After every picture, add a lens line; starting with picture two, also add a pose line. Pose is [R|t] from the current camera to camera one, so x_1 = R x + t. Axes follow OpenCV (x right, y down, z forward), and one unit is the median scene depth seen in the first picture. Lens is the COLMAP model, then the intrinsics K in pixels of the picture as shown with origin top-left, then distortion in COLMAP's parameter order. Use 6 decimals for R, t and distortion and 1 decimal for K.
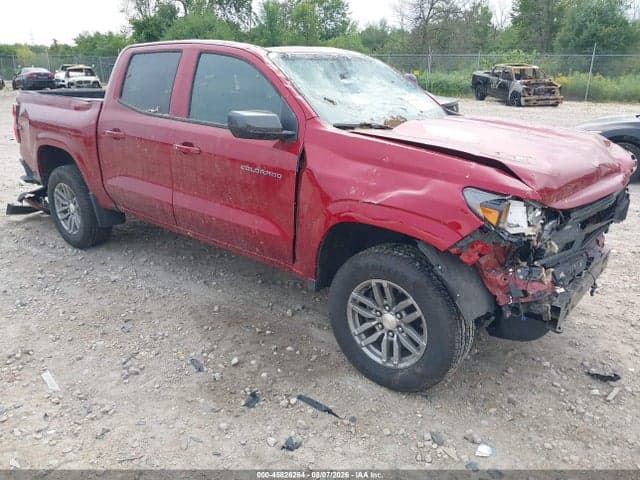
lens RADIAL K [[503.6, 0, 317.5], [0, 503.6, 240.7], [0, 0, 1]] dist [0.021438, -0.030952]
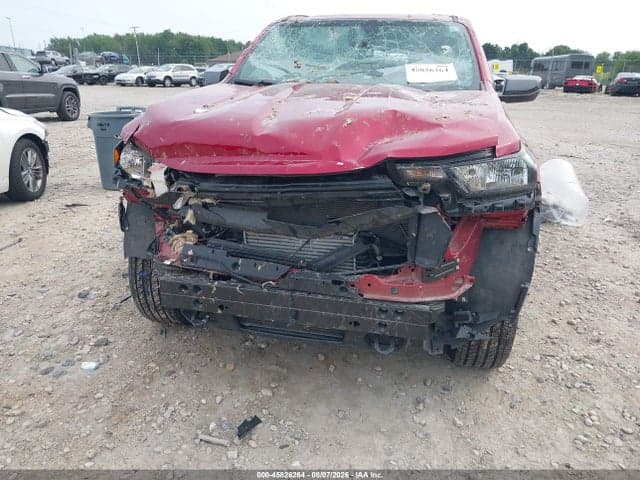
lens RADIAL K [[503.6, 0, 317.5], [0, 503.6, 240.7], [0, 0, 1]] dist [0.021438, -0.030952]
pose [[0.428010, 0.279657, -0.859418, 0.113202], [-0.297230, 0.941581, 0.158365, -0.011456], [0.853500, 0.187663, 0.486128, 0.070335]]
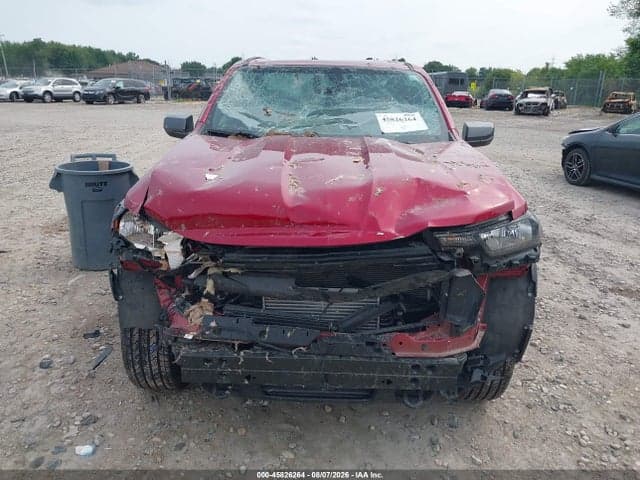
lens RADIAL K [[503.6, 0, 317.5], [0, 503.6, 240.7], [0, 0, 1]] dist [0.021438, -0.030952]
pose [[0.607899, 0.230617, -0.759786, 0.102914], [-0.263472, 0.961263, 0.080970, -0.013601], [0.749027, 0.150960, 0.645112, 0.054178]]
